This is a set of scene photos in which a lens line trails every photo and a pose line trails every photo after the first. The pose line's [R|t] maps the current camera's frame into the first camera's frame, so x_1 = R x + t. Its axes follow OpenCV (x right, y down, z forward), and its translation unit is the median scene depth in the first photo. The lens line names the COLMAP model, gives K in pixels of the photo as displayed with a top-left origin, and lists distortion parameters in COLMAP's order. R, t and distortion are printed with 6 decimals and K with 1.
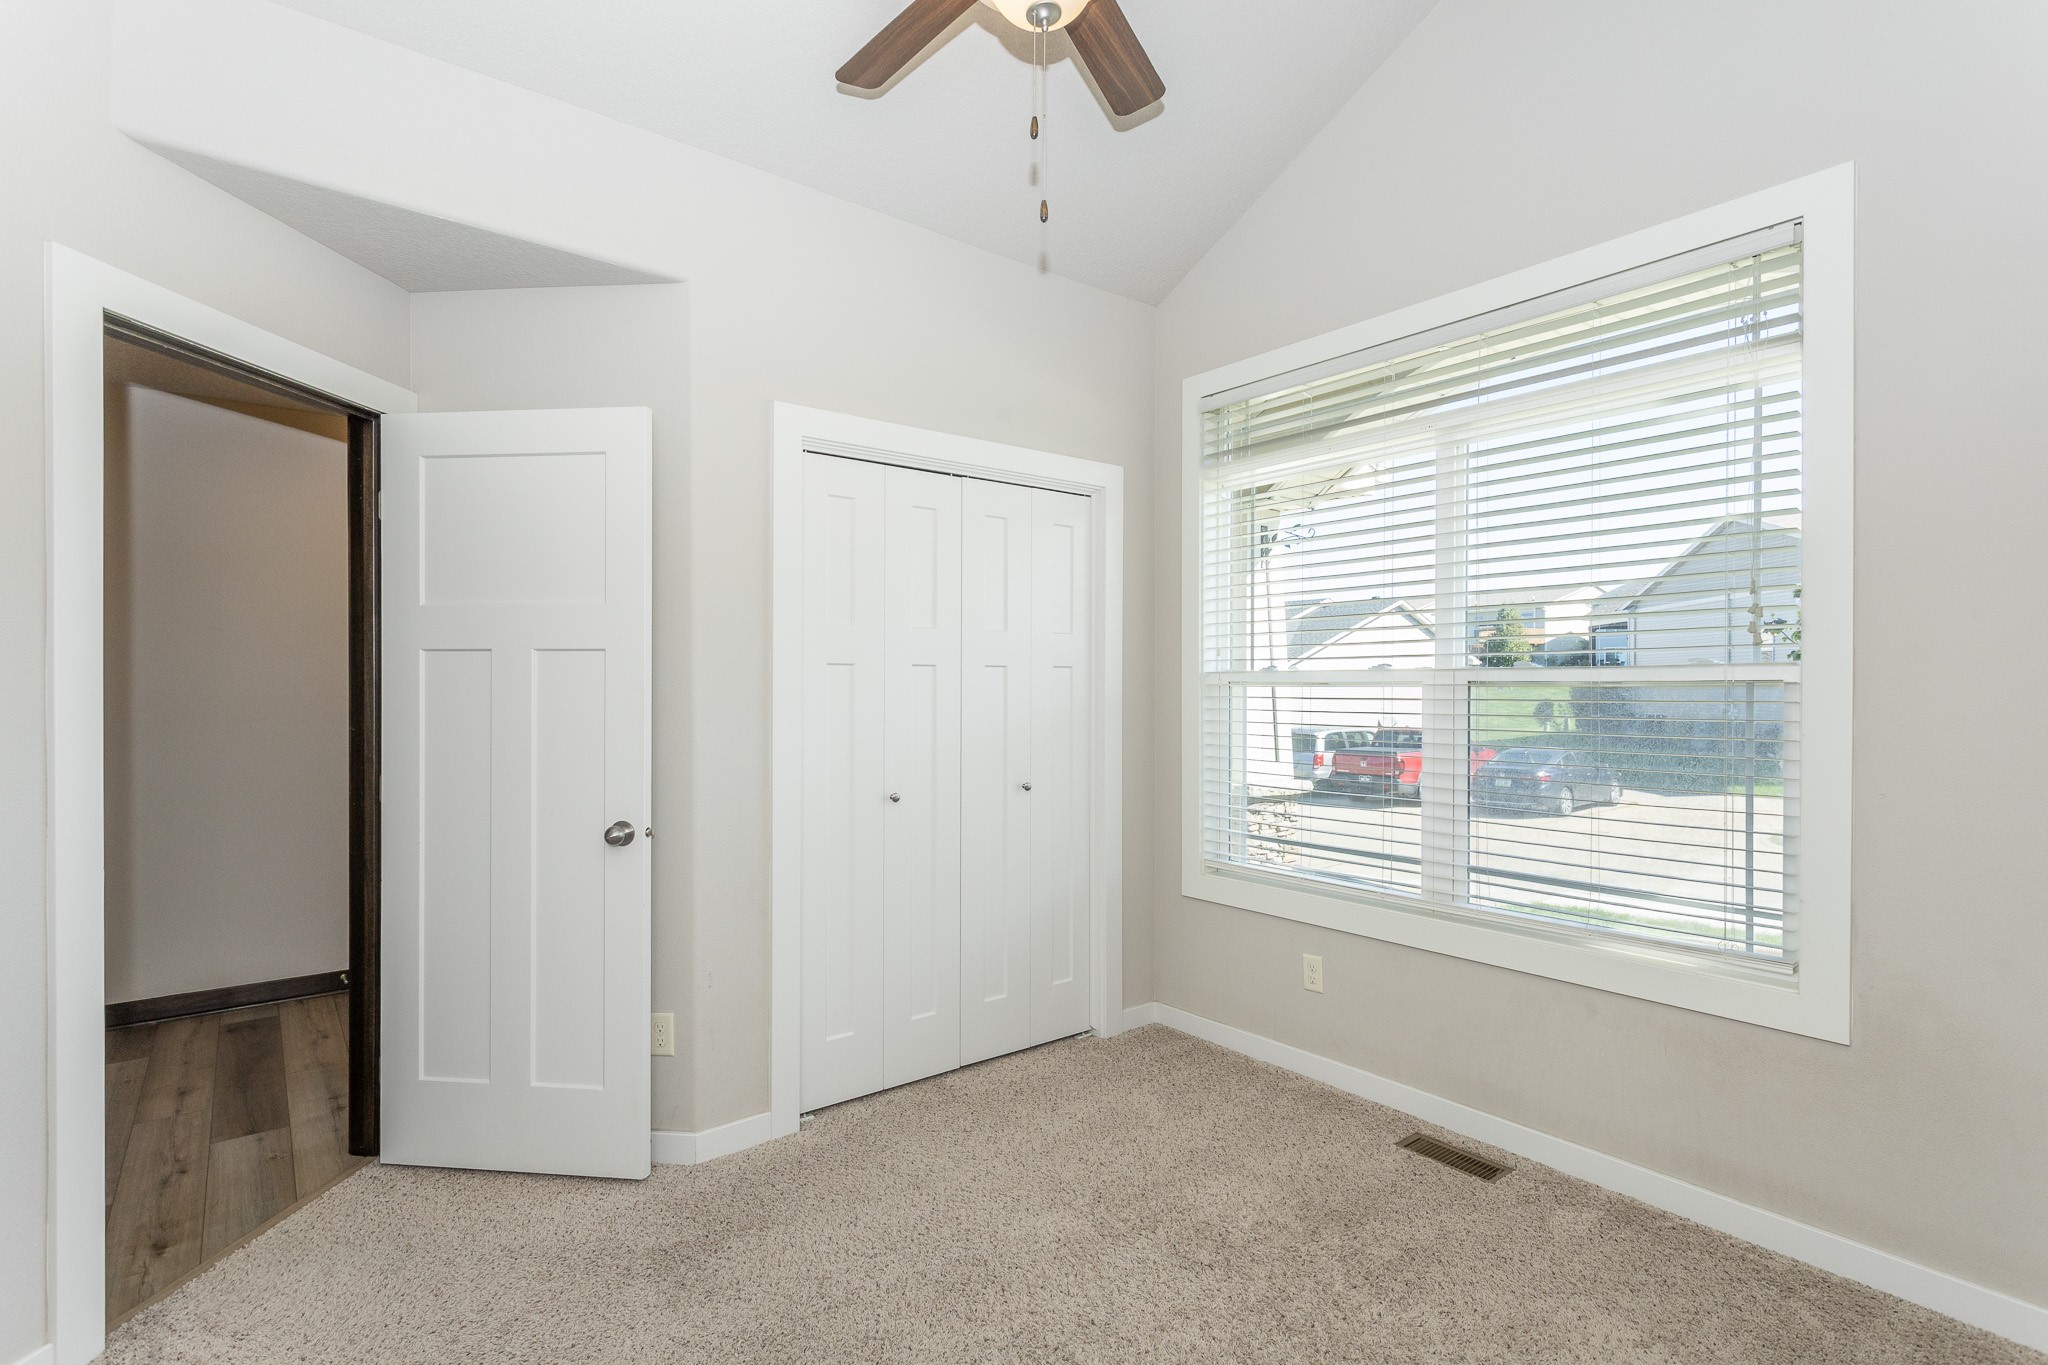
lens RADIAL K [[984.0, 0, 1017.4], [0, 984.0, 684.0], [0, 0, 1]] dist [-0.002145, 0.000201]
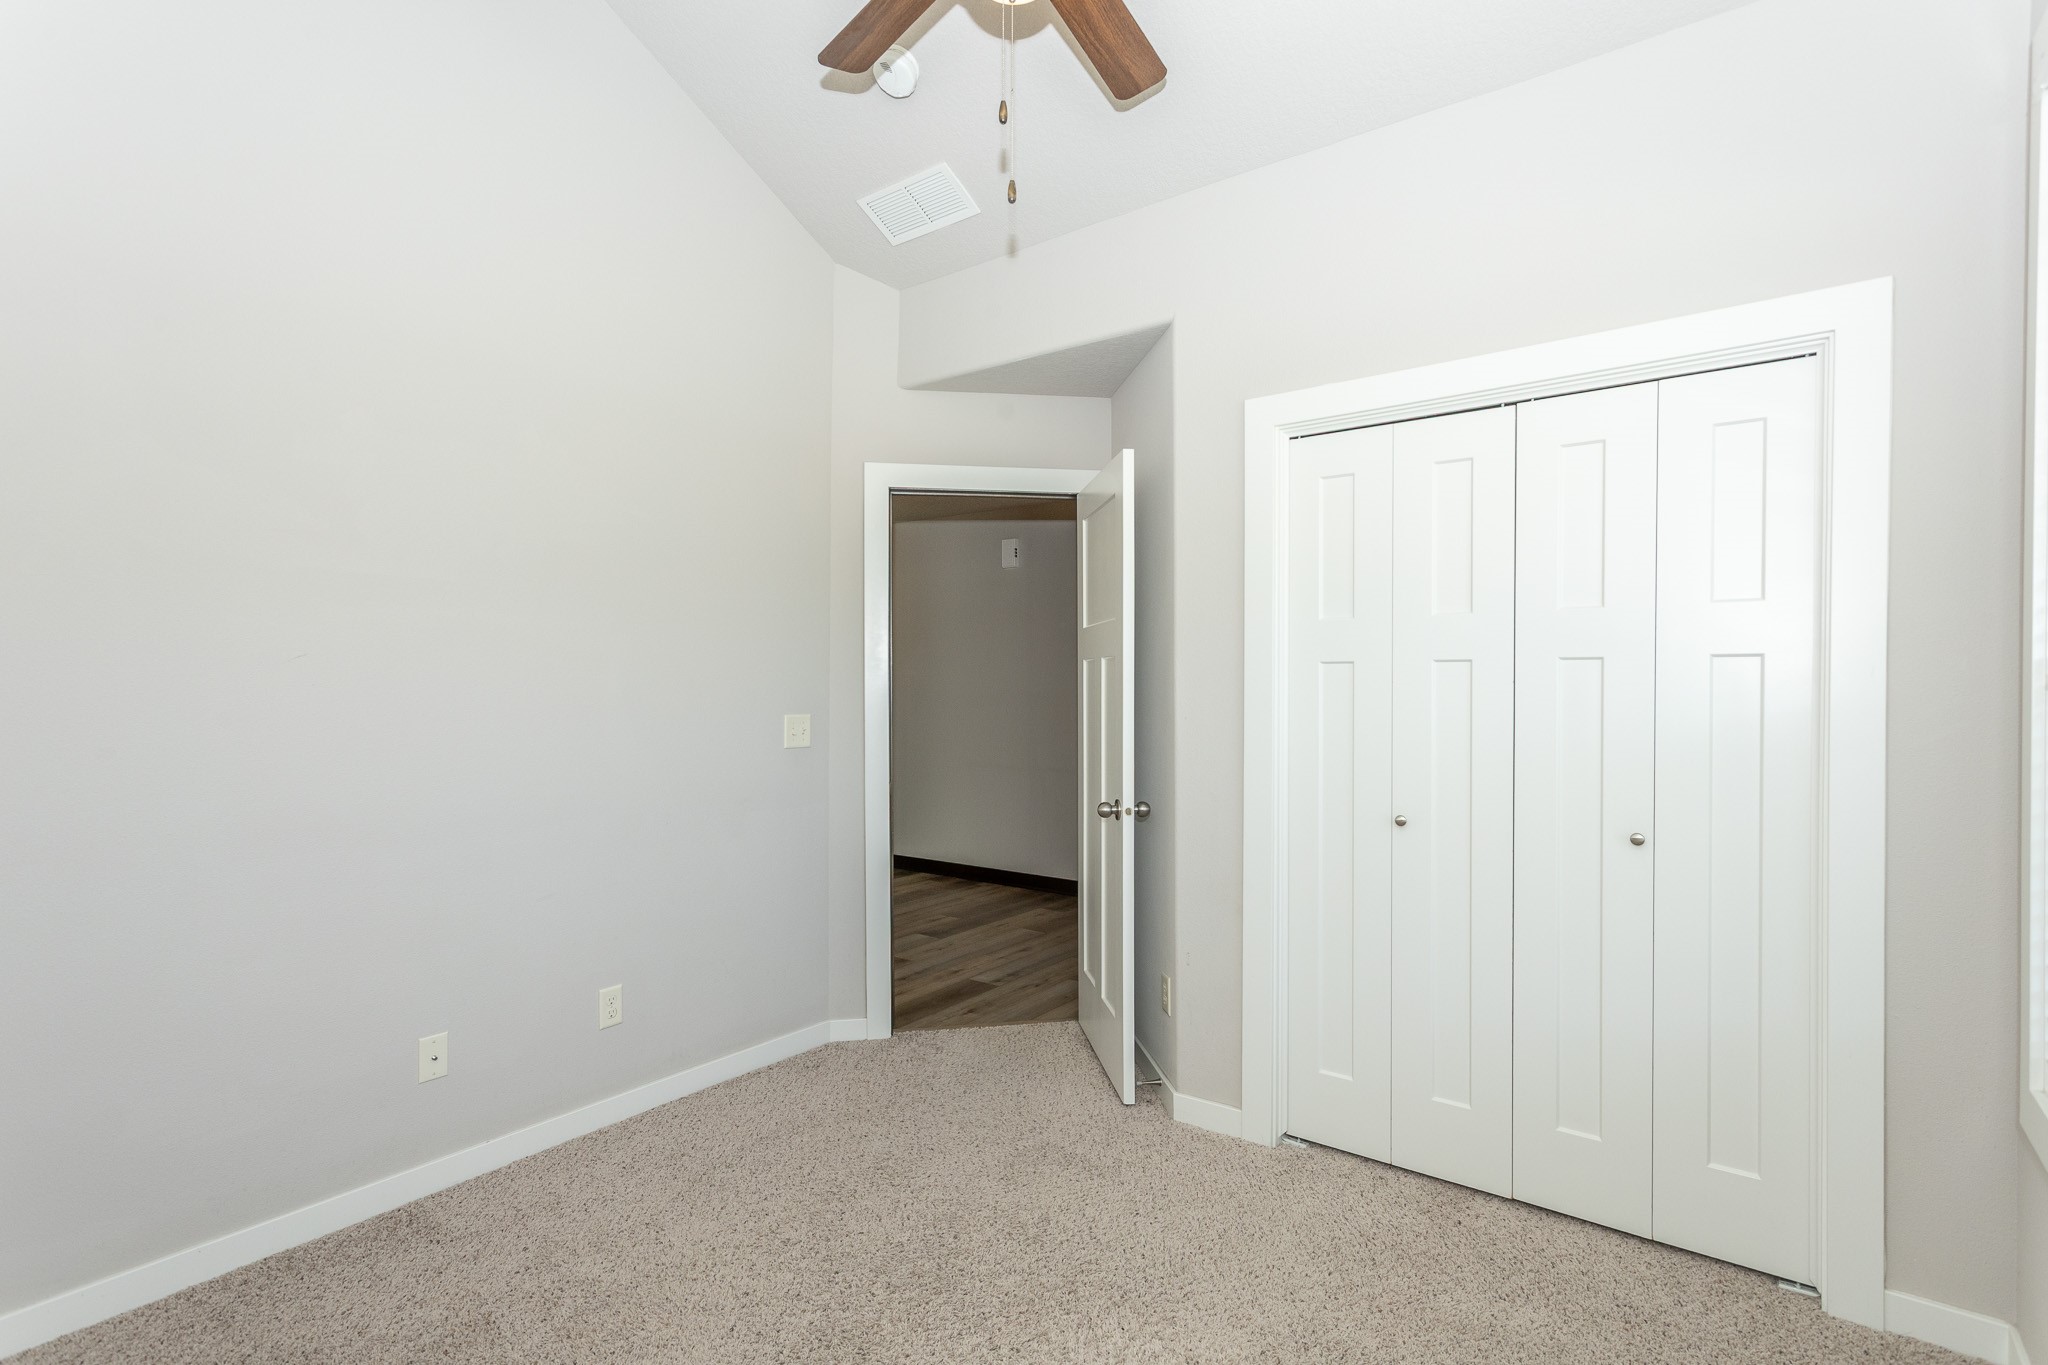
lens RADIAL K [[984.0, 0, 1017.5], [0, 984.0, 688.1], [0, 0, 1]] dist [-0.002145, 0.000201]
pose [[0.241460, 0.001835, -0.970409, 0.665836], [0.001758, 0.999996, 0.002328, 0.001056], [0.970409, -0.002268, 0.241455, 0.535750]]
